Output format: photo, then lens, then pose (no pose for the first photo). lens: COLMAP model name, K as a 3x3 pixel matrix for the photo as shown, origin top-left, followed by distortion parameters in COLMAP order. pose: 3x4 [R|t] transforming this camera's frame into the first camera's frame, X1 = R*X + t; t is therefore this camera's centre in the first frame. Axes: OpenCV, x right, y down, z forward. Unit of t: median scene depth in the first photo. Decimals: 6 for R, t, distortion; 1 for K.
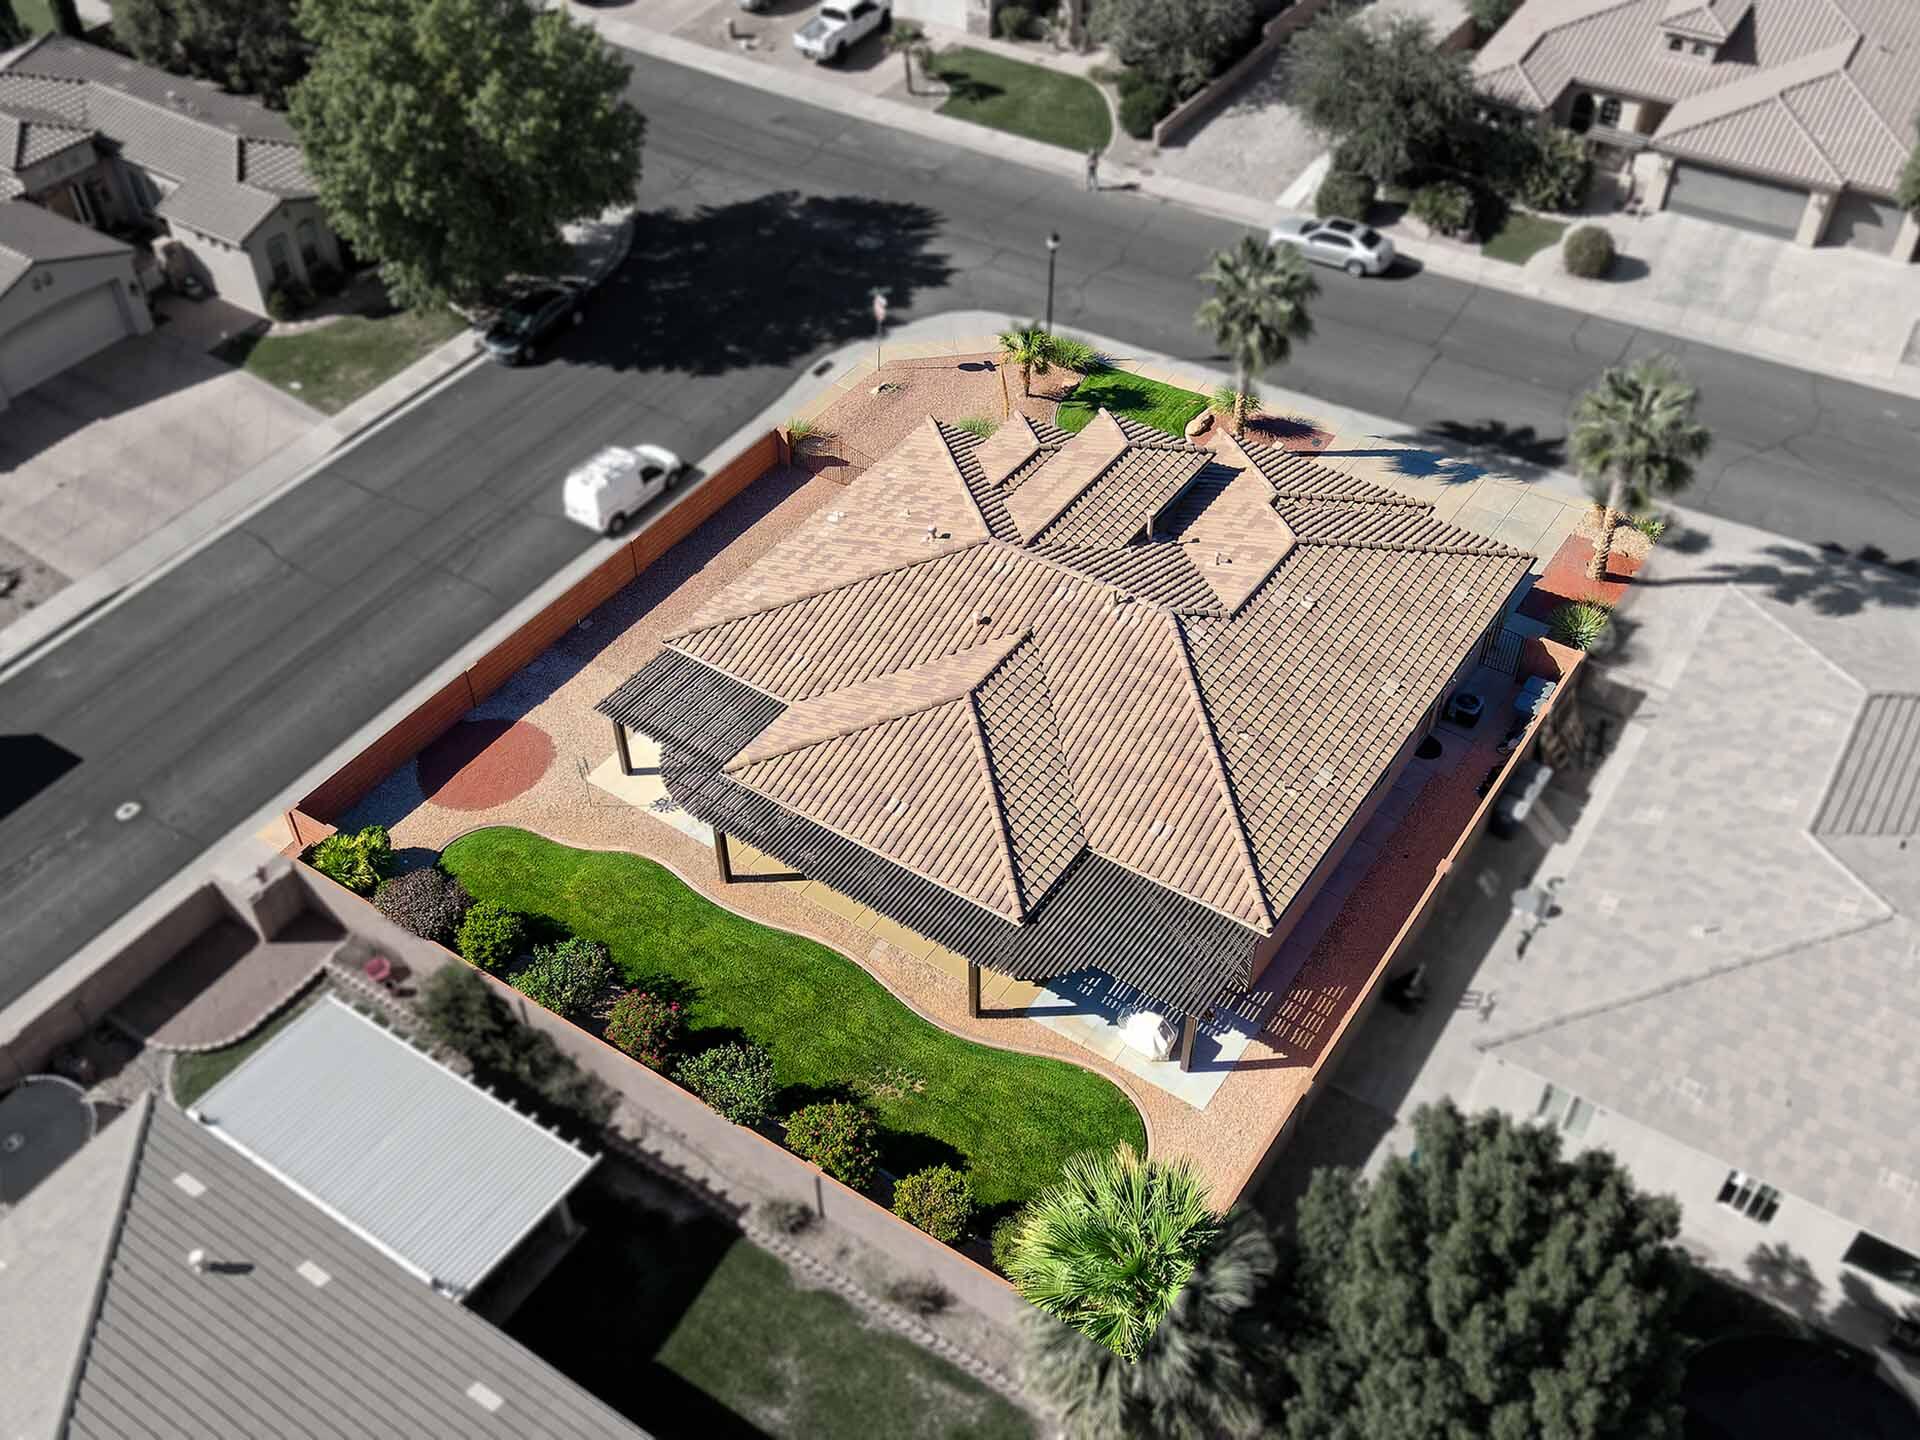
lens RADIAL K [[1781.1, 0, 960.0], [0, 1781.1, 720.0], [0, 0, 1]] dist [-0.010786, -0.010529]
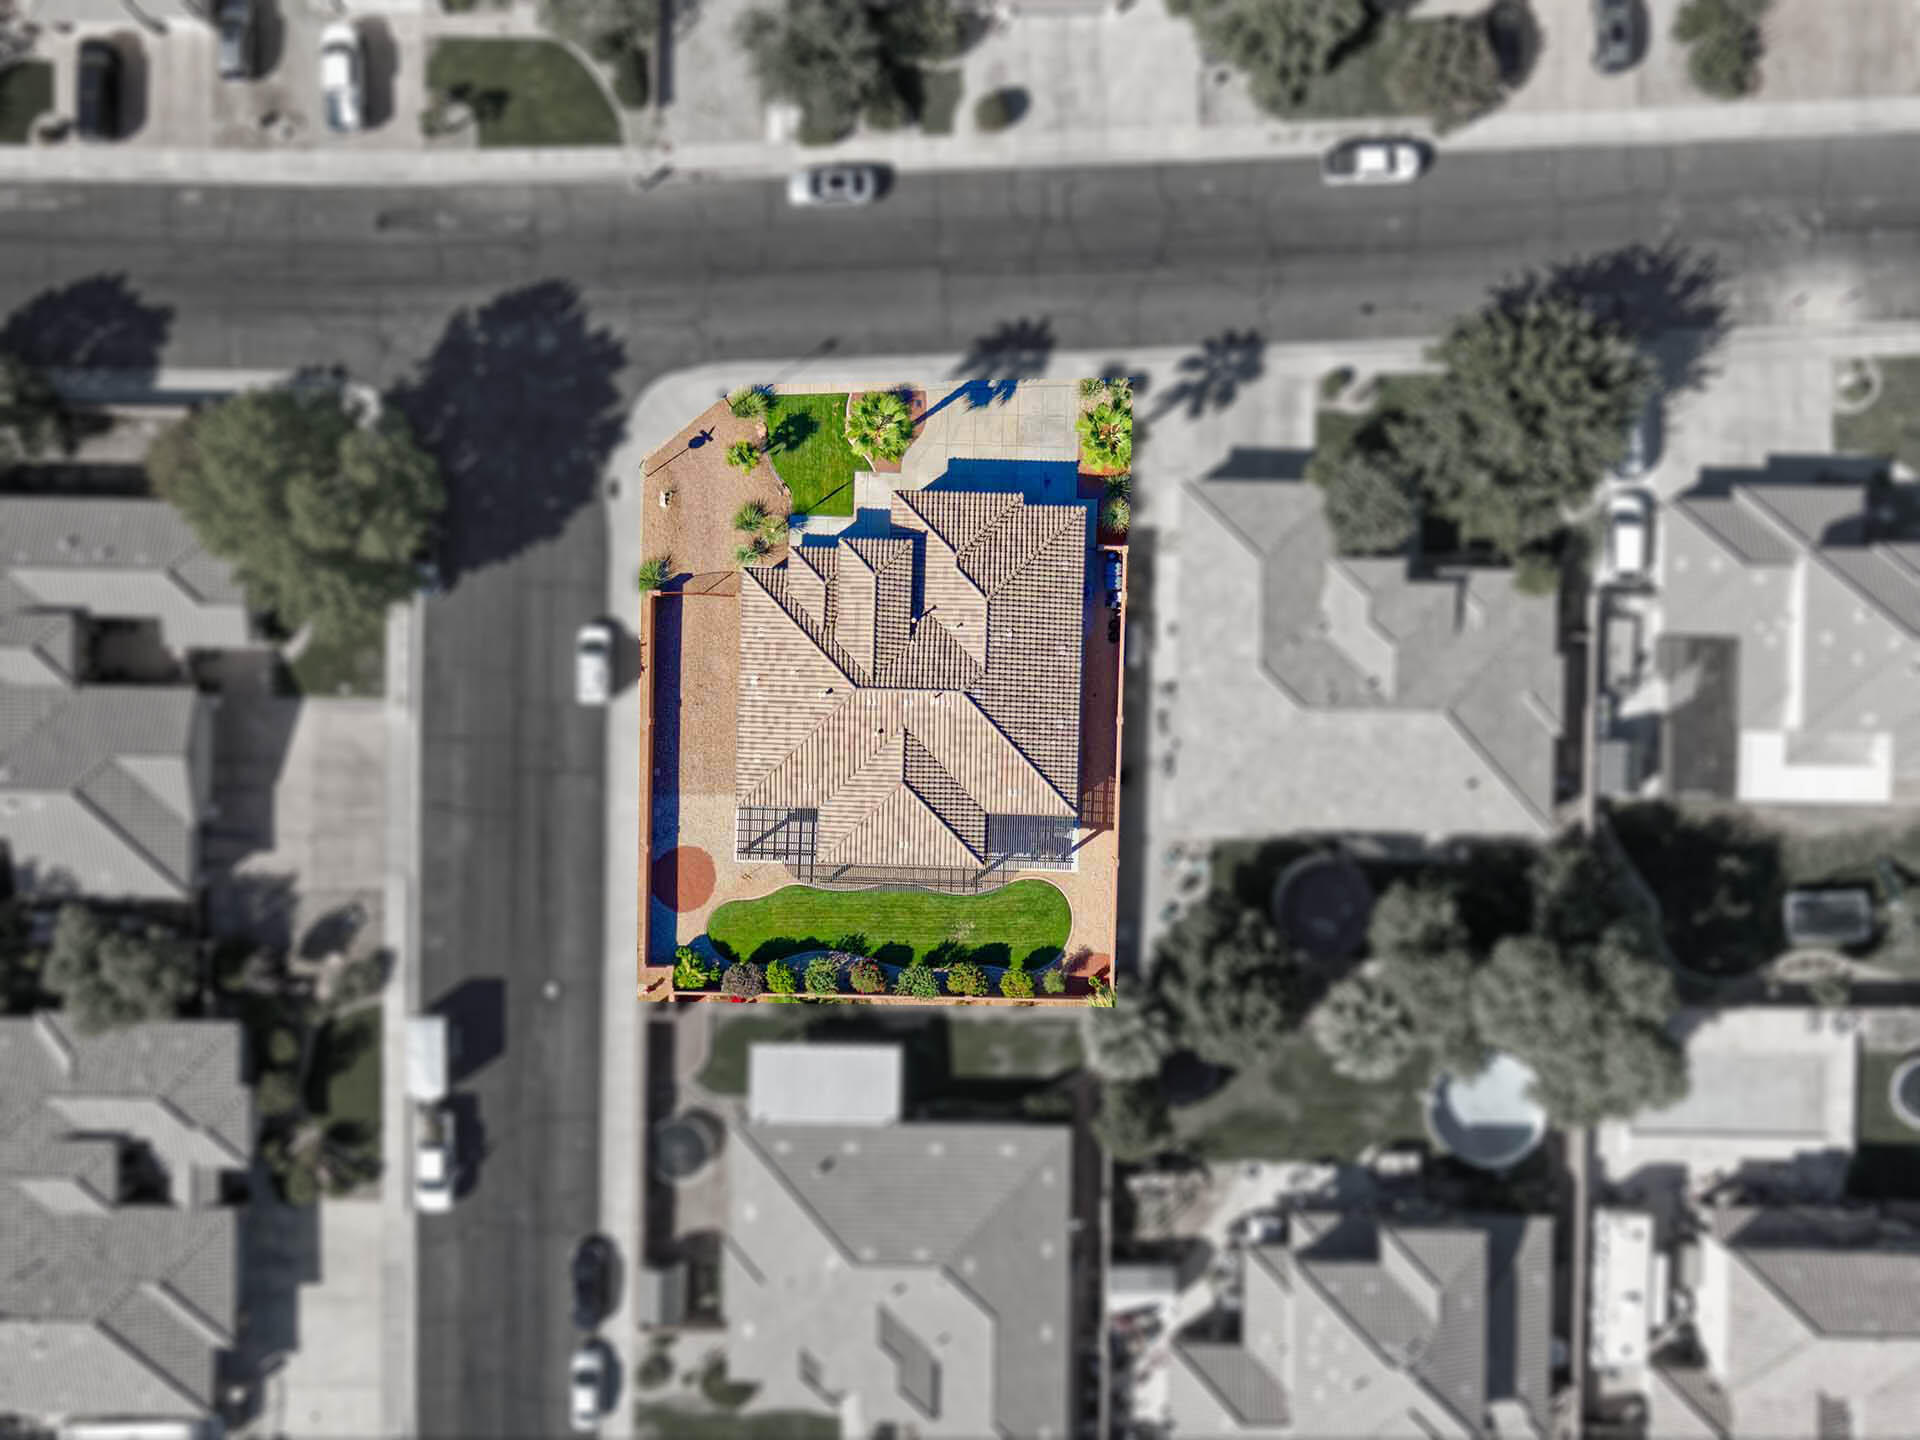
lens RADIAL K [[1886.2, 0, 960.0], [0, 1886.2, 720.0], [0, 0, 1]] dist [0.007677, 0.013169]
pose [[0.844793, -0.535094, -0.000186, 0.078115], [0.387724, 0.611889, 0.689393, -1.204735], [-0.368776, -0.582466, 0.724388, -0.466339]]
